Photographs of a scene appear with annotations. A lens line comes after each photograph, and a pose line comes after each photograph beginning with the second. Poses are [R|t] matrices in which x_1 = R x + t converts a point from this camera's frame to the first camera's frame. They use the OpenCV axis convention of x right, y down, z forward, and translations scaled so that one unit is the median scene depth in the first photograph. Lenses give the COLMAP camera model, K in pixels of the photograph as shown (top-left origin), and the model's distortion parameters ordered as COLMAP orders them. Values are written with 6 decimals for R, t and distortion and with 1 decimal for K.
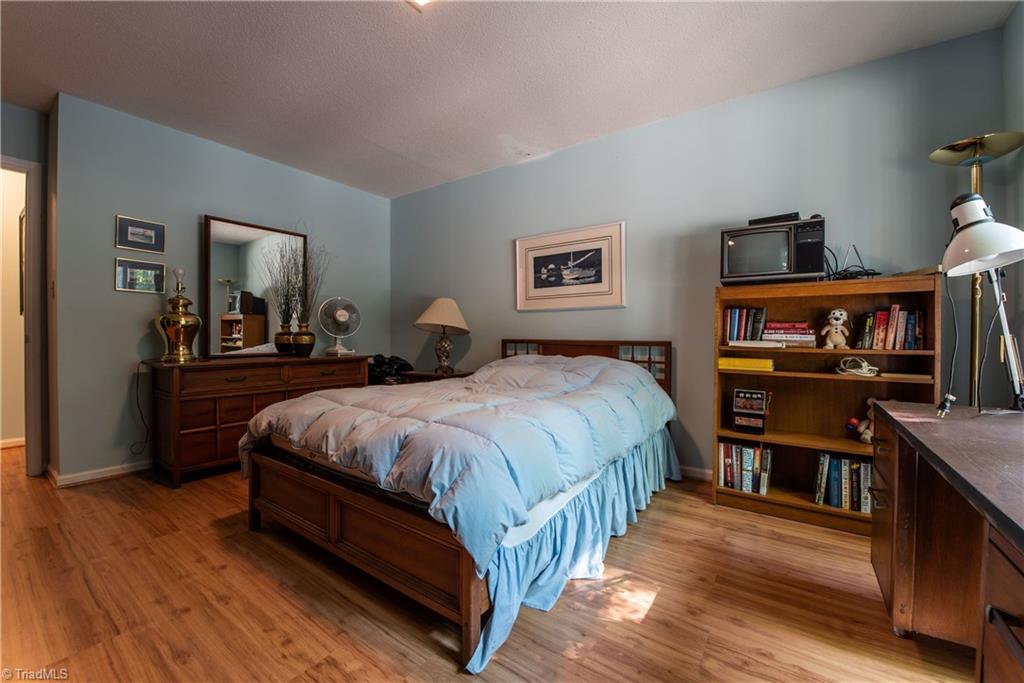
lens RADIAL K [[407.9, 0, 515.9], [0, 407.9, 337.3], [0, 0, 1]] dist [-0.016237, -0.001768]
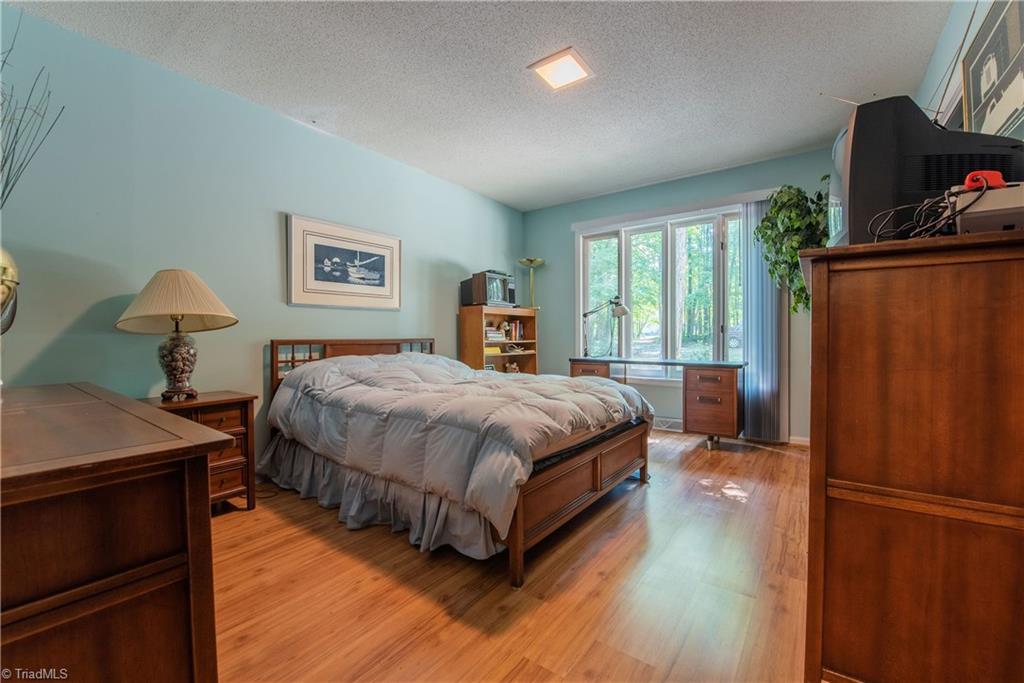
lens RADIAL K [[407.9, 0, 517.2], [0, 407.9, 339.0], [0, 0, 1]] dist [-0.016237, -0.001768]
pose [[0.026158, -0.014795, 0.999548, -0.853630], [0.002811, 0.999888, 0.014727, -0.007272], [-0.999654, 0.002424, 0.026196, 0.586768]]
